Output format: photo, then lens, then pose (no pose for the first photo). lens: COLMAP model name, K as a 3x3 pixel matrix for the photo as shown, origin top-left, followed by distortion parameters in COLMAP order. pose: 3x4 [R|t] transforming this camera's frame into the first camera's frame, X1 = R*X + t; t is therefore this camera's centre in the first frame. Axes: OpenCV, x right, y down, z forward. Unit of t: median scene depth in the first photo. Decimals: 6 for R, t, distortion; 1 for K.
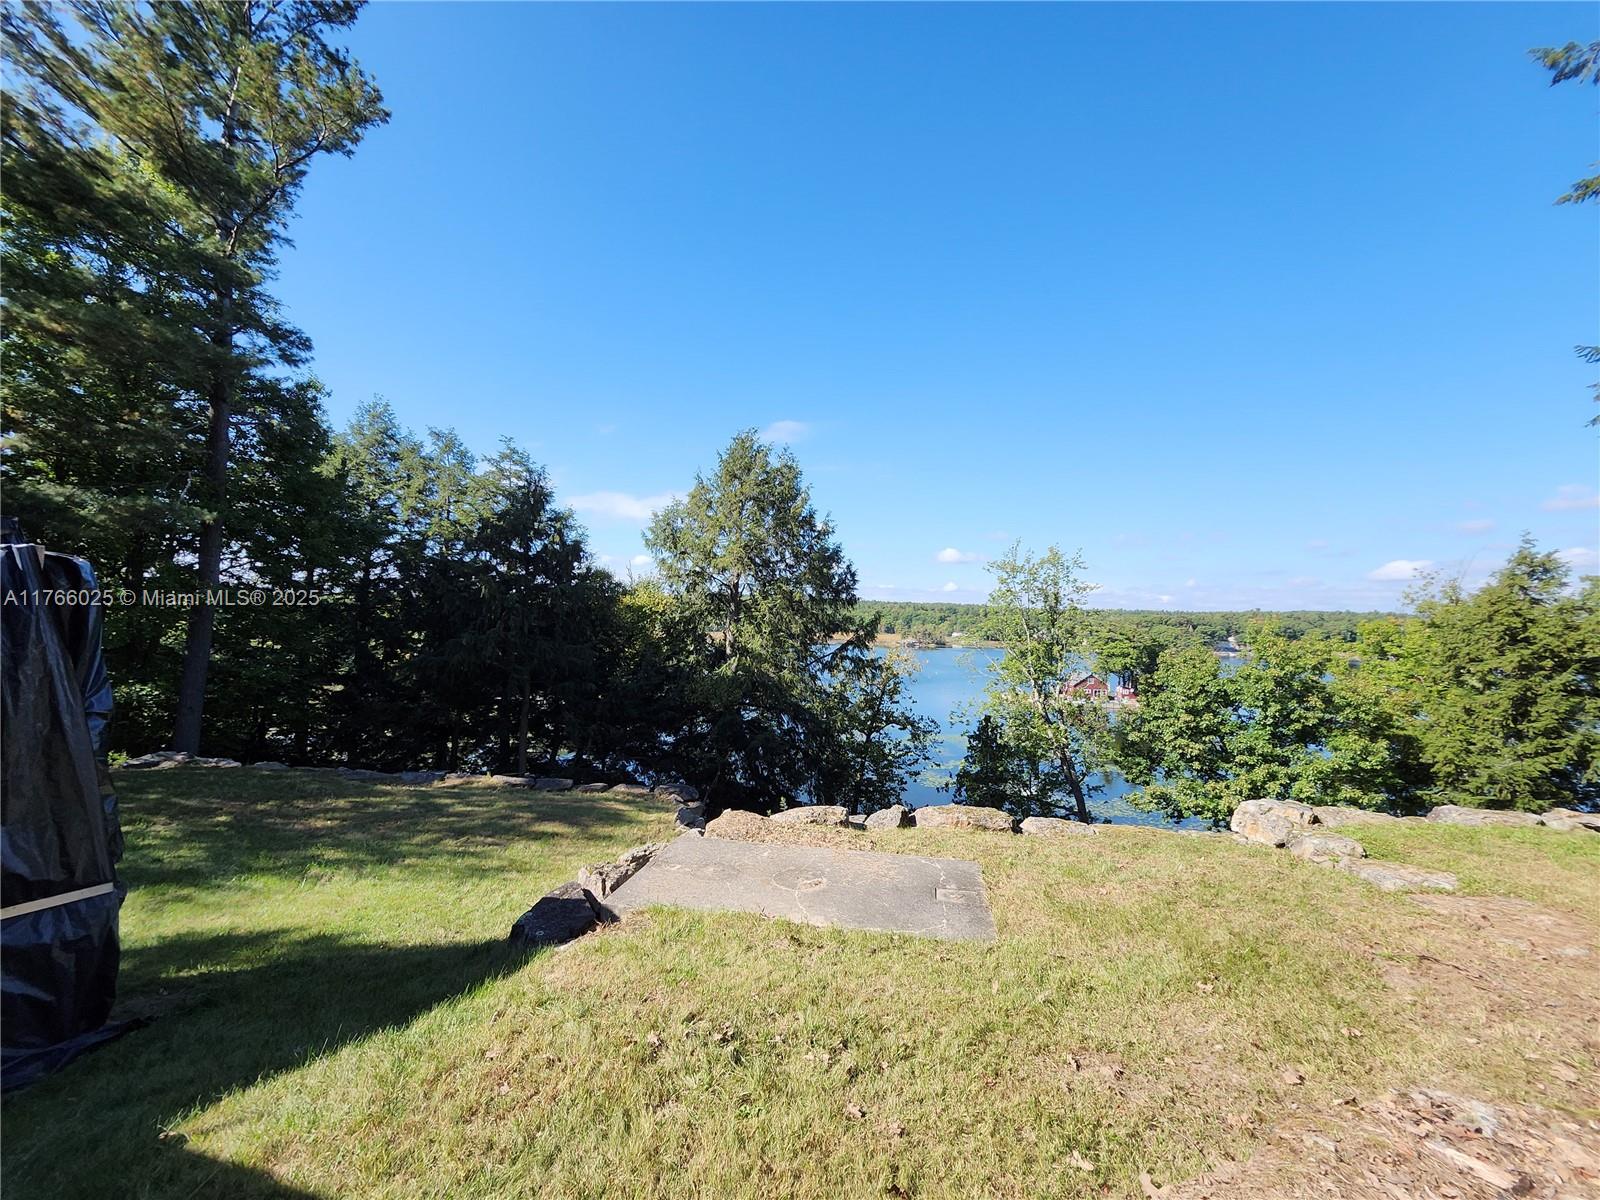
lens RADIAL K [[642.6, 0, 798.5], [0, 642.6, 607.0], [0, 0, 1]] dist [0.012502, 0.000531]
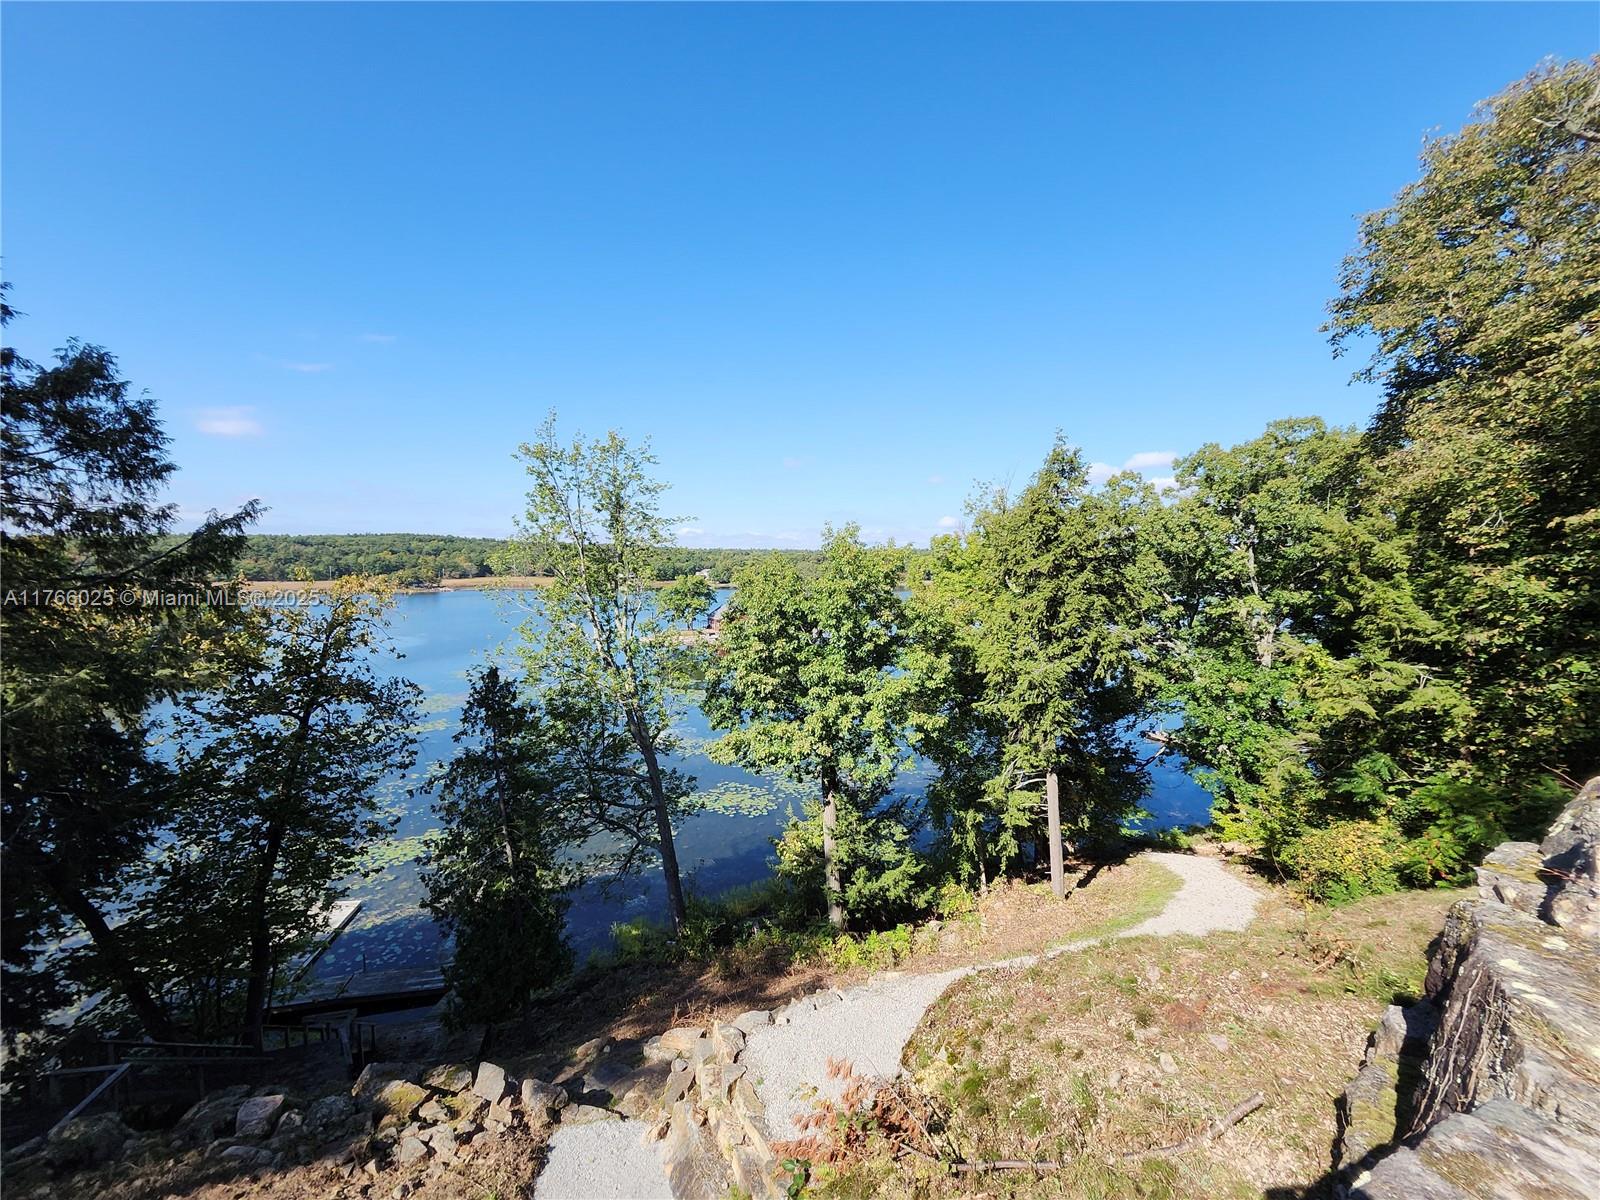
lens RADIAL K [[642.6, 0, 802.3], [0, 642.6, 602.8], [0, 0, 1]] dist [0.012502, 0.000531]
pose [[0.874878, -0.048255, 0.481934, 0.294338], [0.007843, 0.996306, 0.085519, 0.055747], [-0.484280, -0.071039, 0.872024, 0.319474]]
